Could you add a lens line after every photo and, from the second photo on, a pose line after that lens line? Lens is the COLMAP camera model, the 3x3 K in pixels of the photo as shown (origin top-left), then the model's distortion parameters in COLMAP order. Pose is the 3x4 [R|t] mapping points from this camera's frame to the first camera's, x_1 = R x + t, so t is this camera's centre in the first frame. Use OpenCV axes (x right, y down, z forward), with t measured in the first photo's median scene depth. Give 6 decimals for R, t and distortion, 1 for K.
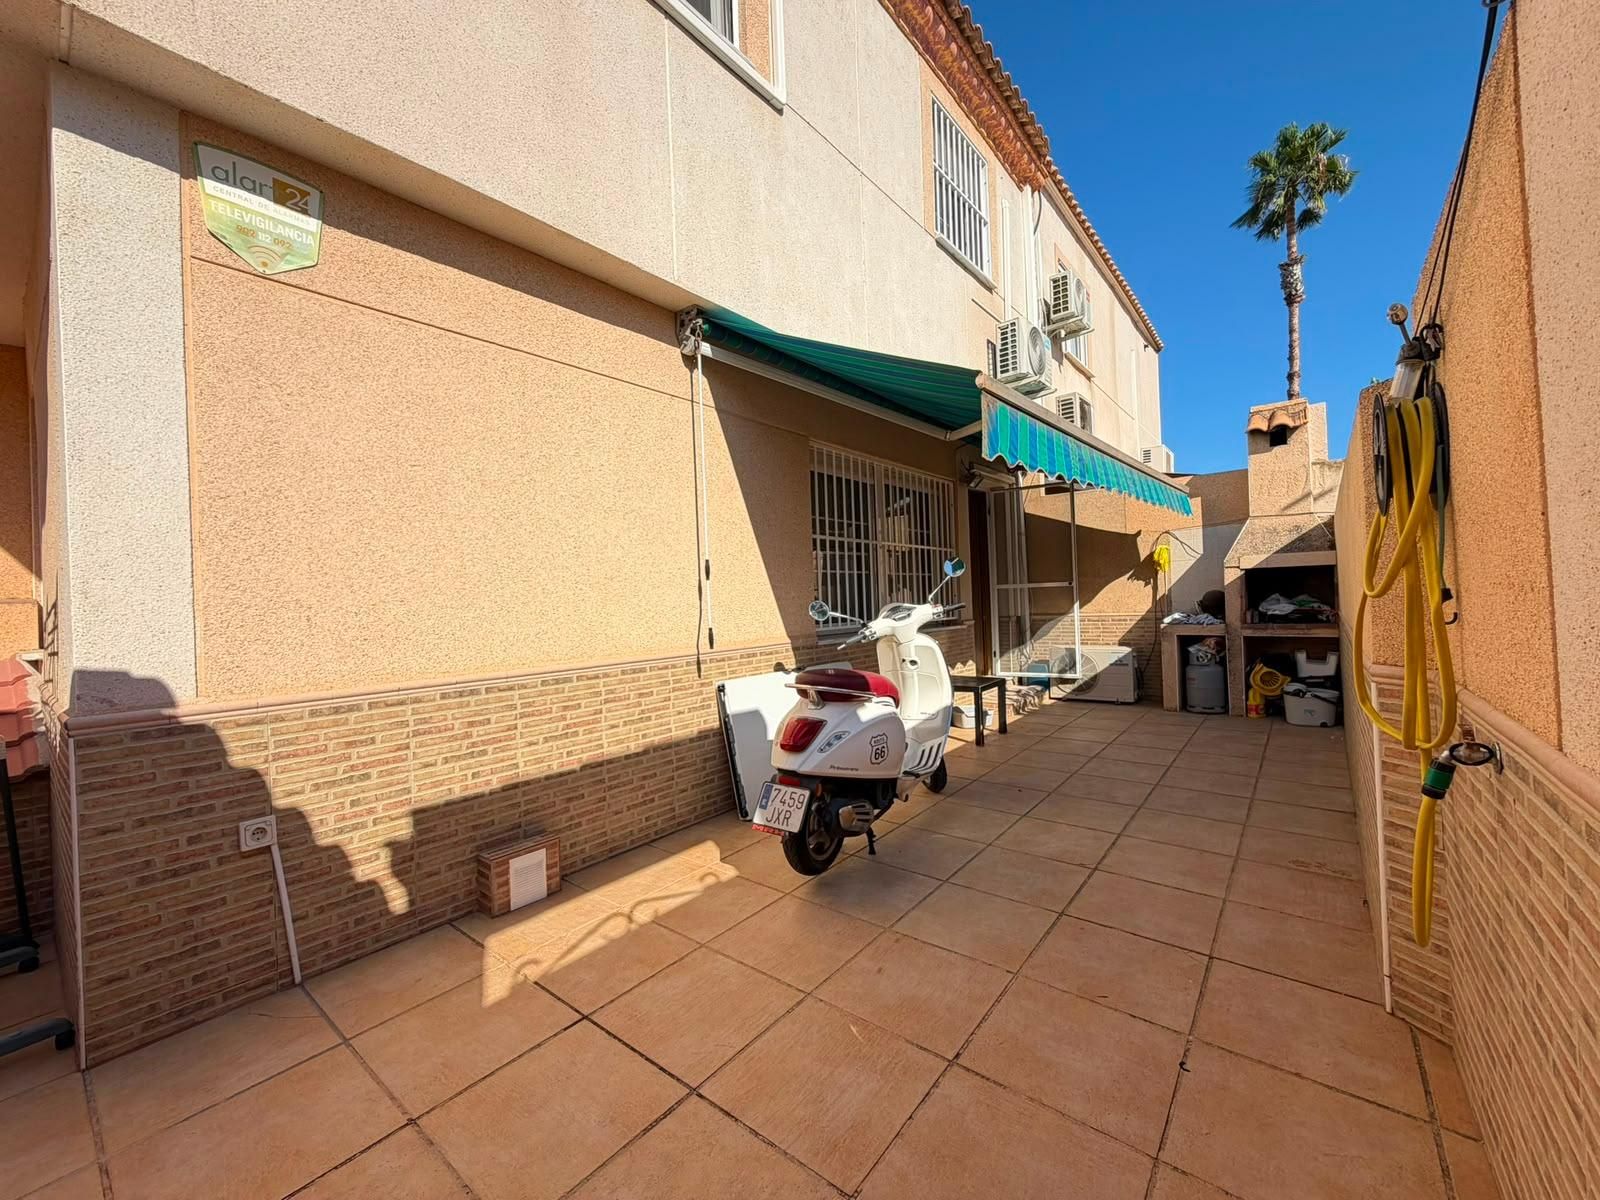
lens RADIAL K [[639.1, 0, 795.5], [0, 639.1, 598.5], [0, 0, 1]] dist [0.000587, -0.000130]
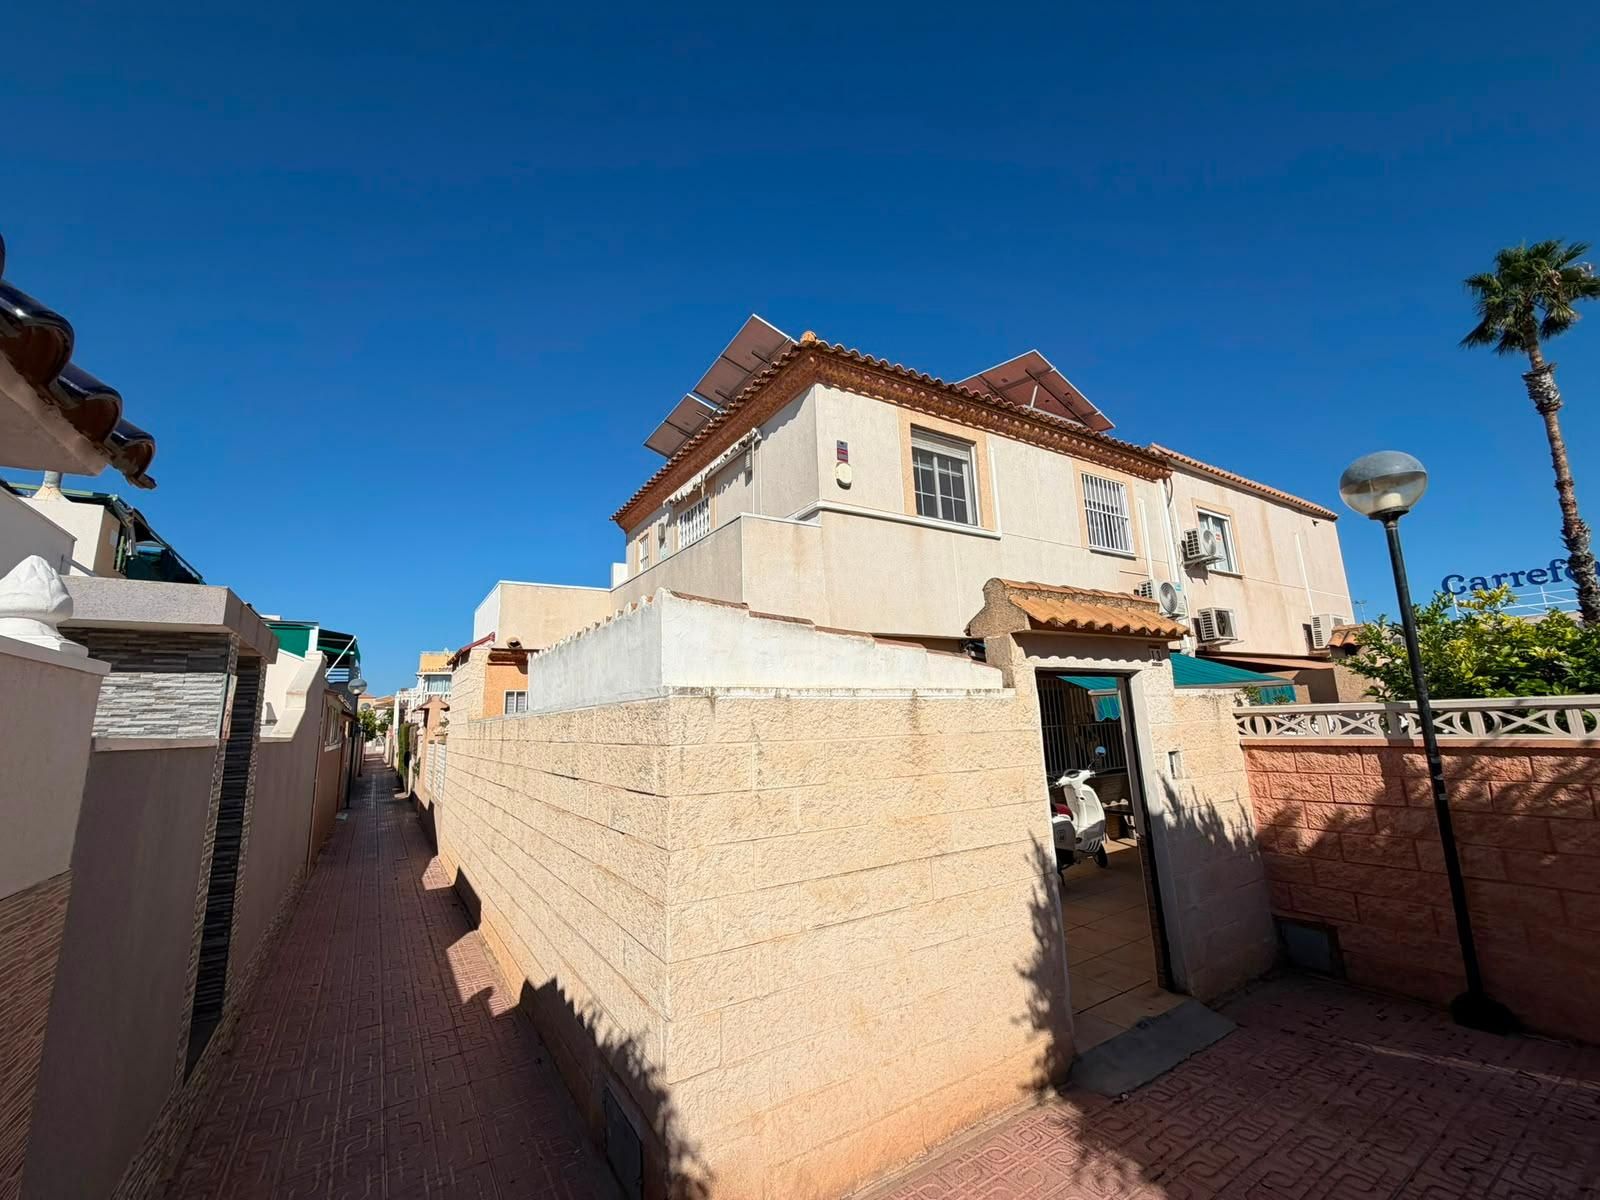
lens RADIAL K [[639.1, 0, 795.5], [0, 639.1, 598.5], [0, 0, 1]] dist [0.000587, -0.000130]
pose [[0.947550, -0.057641, -0.314367, -0.010257], [0.003349, 0.985339, -0.170574, -0.227953], [0.319590, 0.160574, 0.933851, -1.622124]]
